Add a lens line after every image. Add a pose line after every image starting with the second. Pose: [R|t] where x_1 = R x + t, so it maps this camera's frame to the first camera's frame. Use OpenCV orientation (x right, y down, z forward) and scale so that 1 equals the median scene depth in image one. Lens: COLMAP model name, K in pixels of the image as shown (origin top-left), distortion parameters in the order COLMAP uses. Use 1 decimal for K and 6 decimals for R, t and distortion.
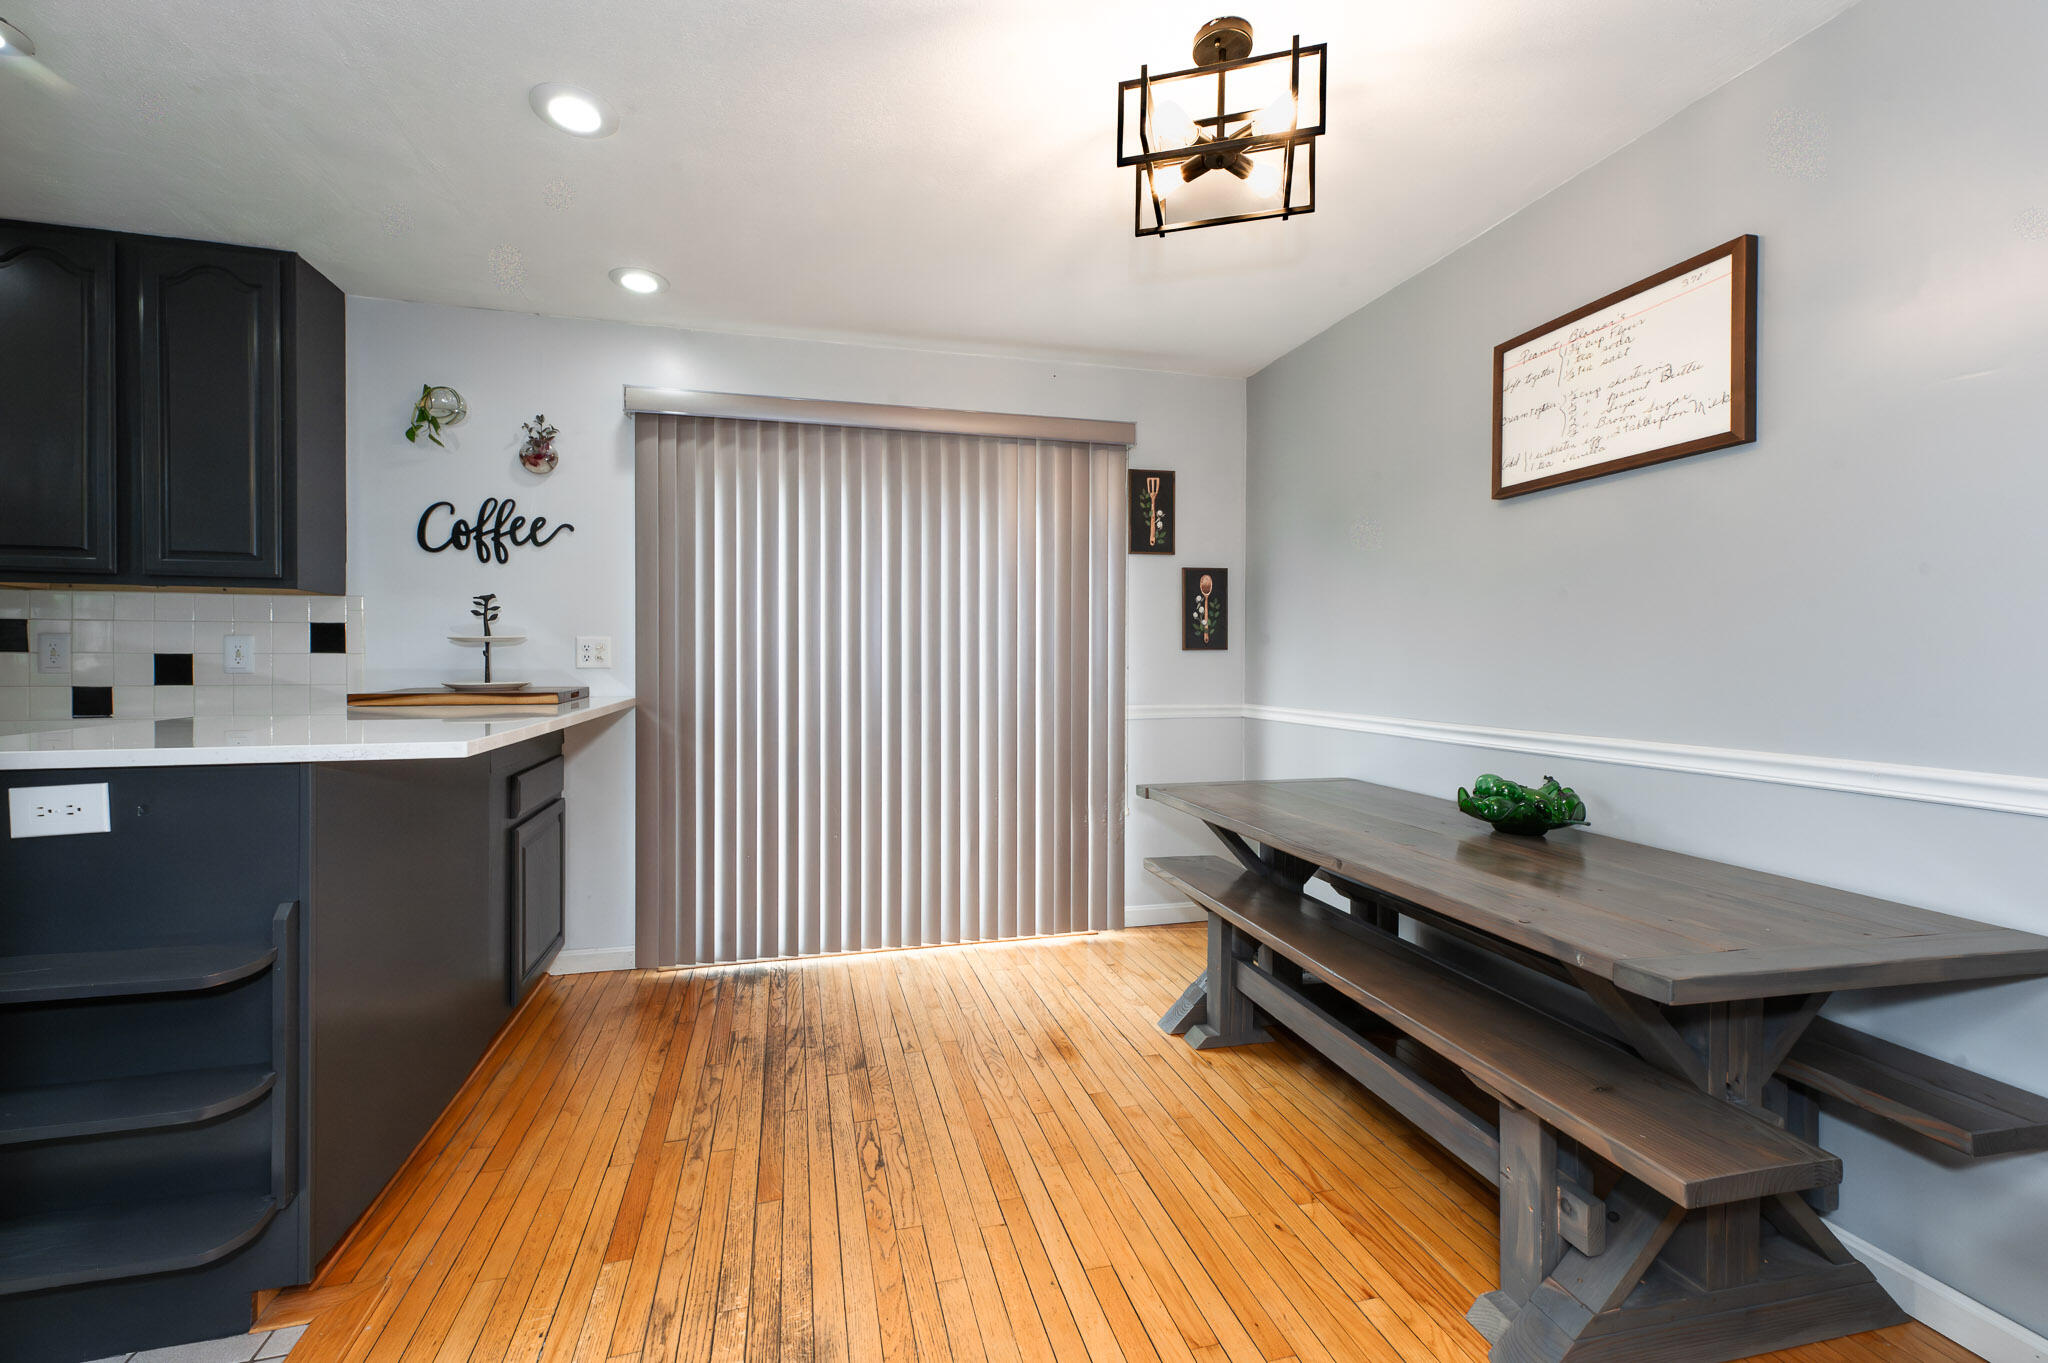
lens RADIAL K [[828.3, 0, 1022.9], [0, 828.3, 643.1], [0, 0, 1]] dist [0.001834, 0.000254]
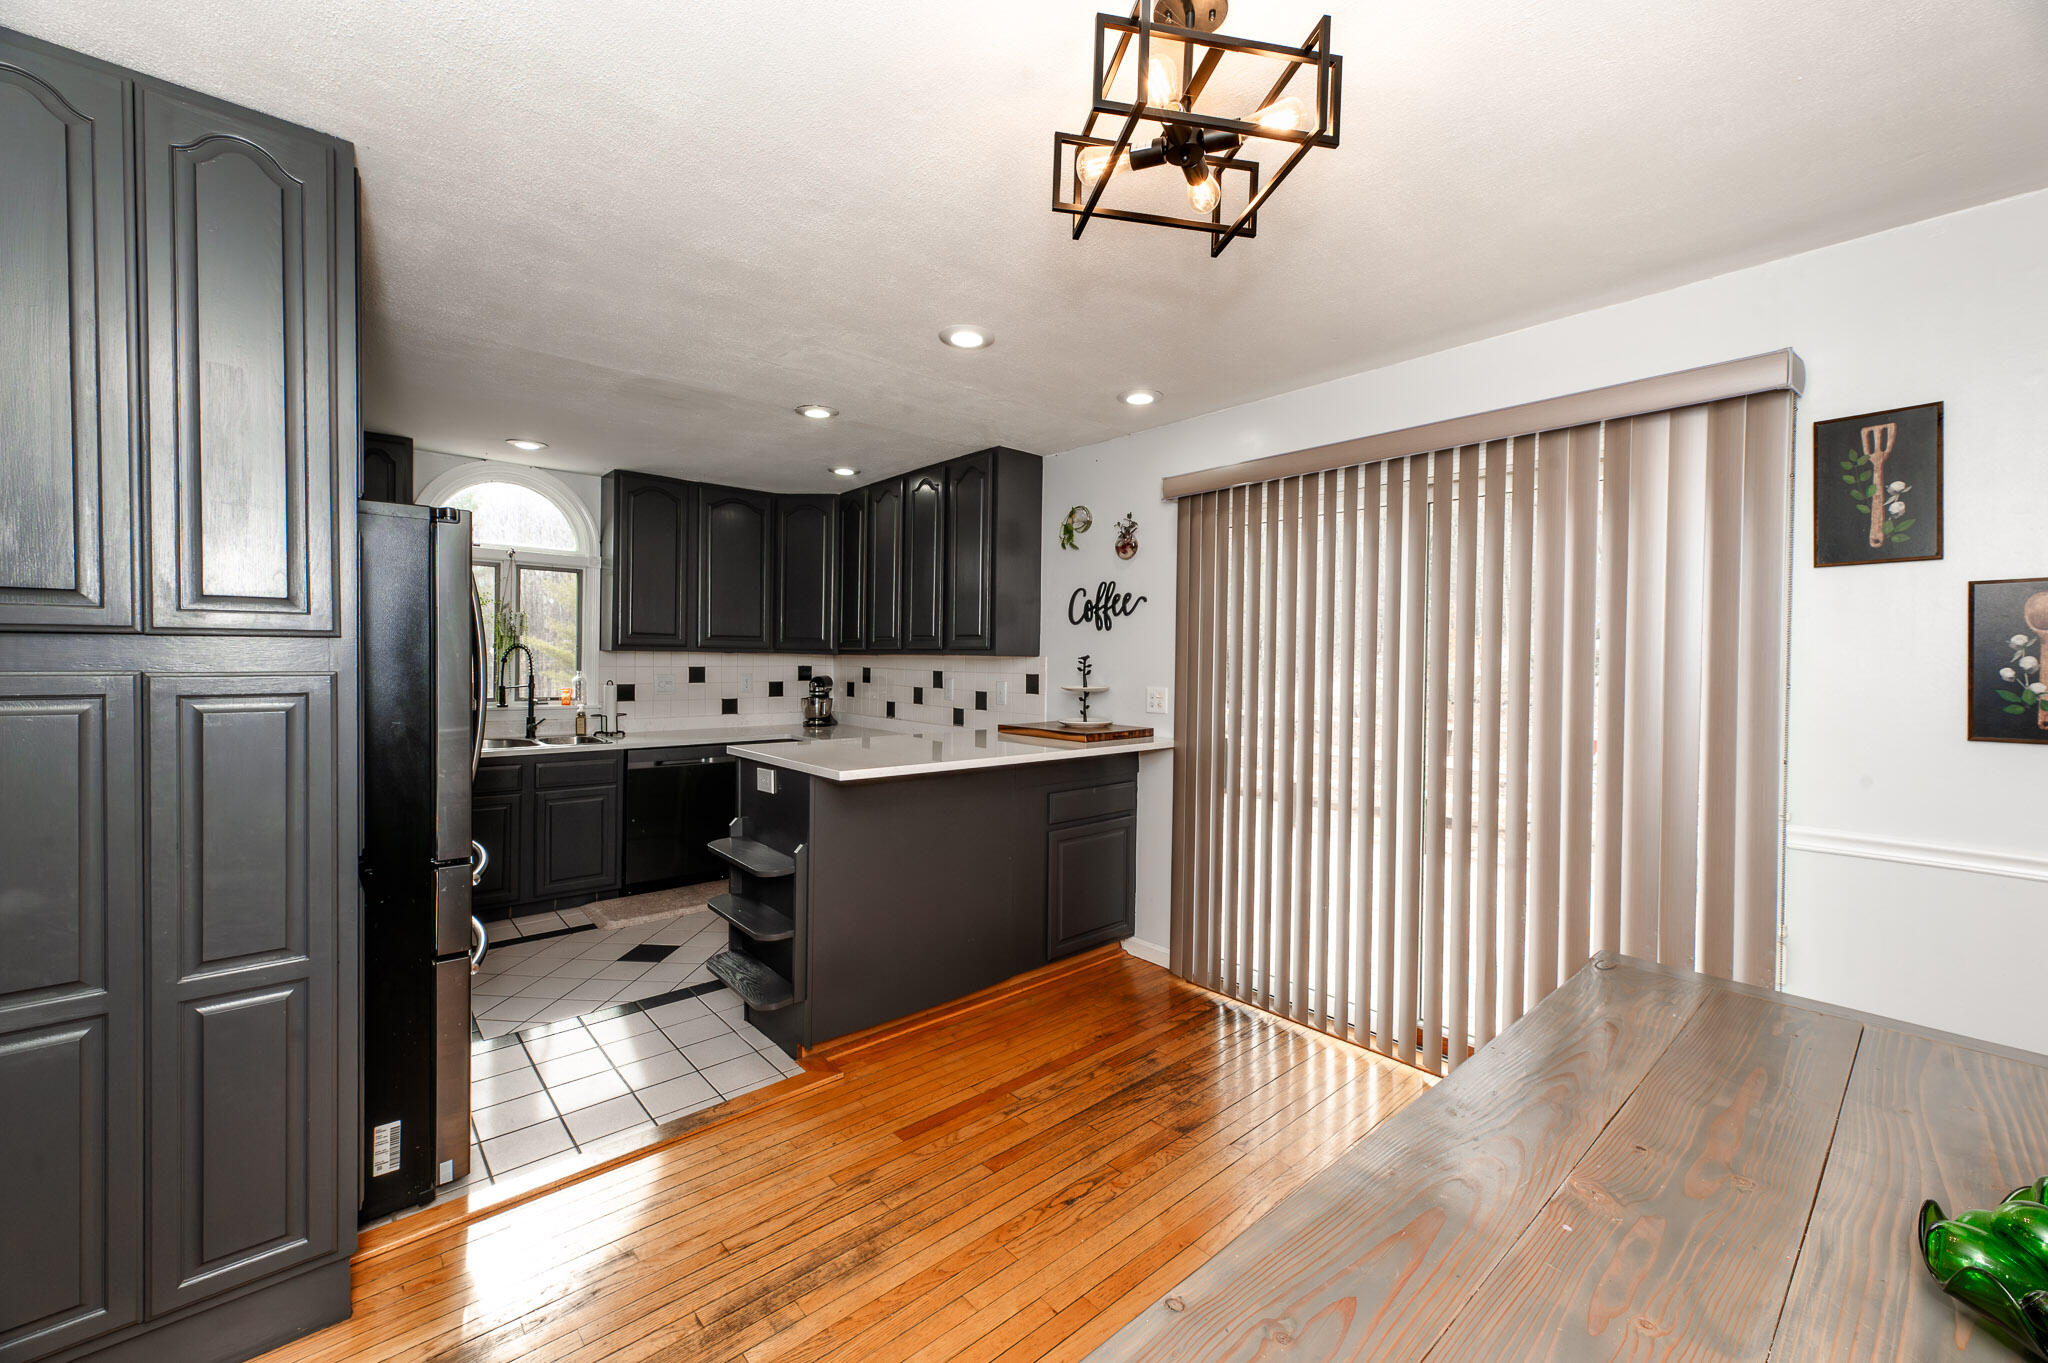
lens RADIAL K [[828.3, 0, 1022.9], [0, 828.3, 643.1], [0, 0, 1]] dist [0.001834, 0.000254]
pose [[0.438325, -0.011527, -0.898743, 0.509653], [0.004673, 0.999933, -0.010545, -0.062841], [0.898804, 0.000422, 0.438350, 0.298961]]
